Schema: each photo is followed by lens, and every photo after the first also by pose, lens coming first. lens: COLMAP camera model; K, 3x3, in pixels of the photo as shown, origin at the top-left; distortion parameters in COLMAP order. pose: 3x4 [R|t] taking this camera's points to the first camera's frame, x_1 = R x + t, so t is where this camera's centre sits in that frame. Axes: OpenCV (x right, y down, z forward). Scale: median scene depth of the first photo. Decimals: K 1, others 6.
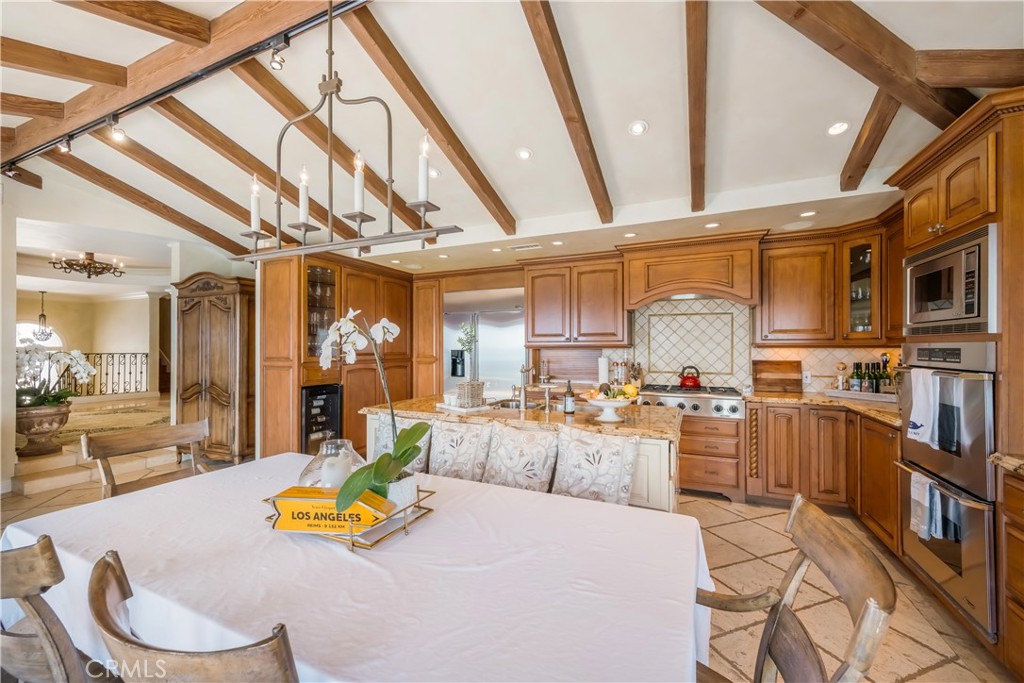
lens RADIAL K [[407.8, 0, 512.0], [0, 407.8, 341.5], [0, 0, 1]] dist [-0.014680, 0.000086]
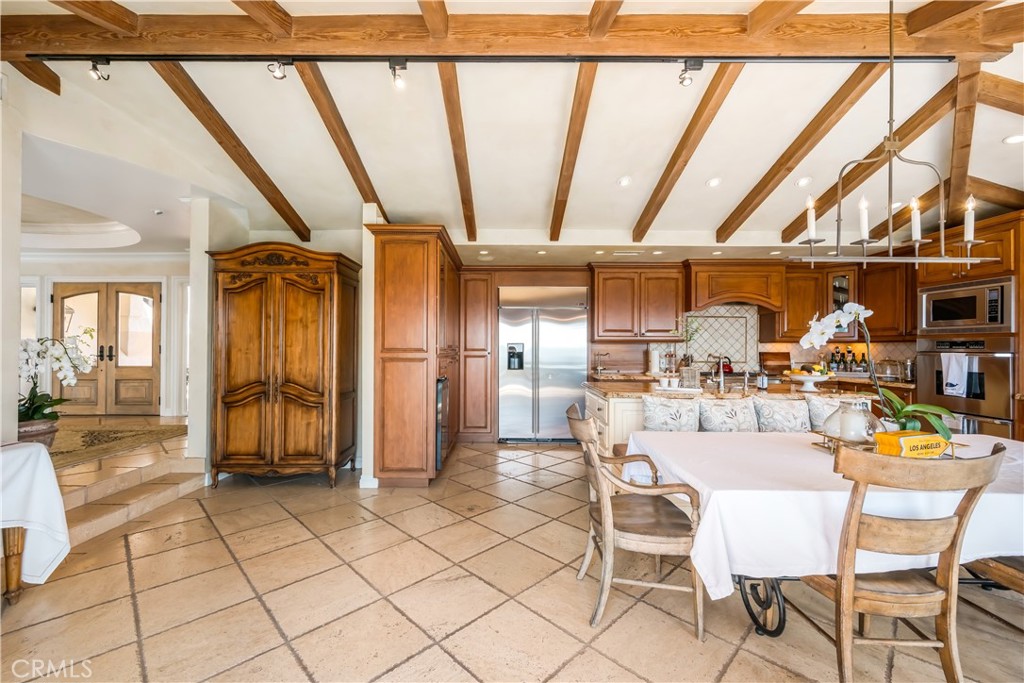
lens RADIAL K [[407.8, 0, 512.0], [0, 407.8, 341.5], [0, 0, 1]] dist [-0.014680, 0.000086]
pose [[0.916703, 0.011691, 0.399399, -0.676410], [-0.012363, 0.999923, -0.000895, 0.020843], [-0.399379, -0.004117, 0.916777, 0.075162]]
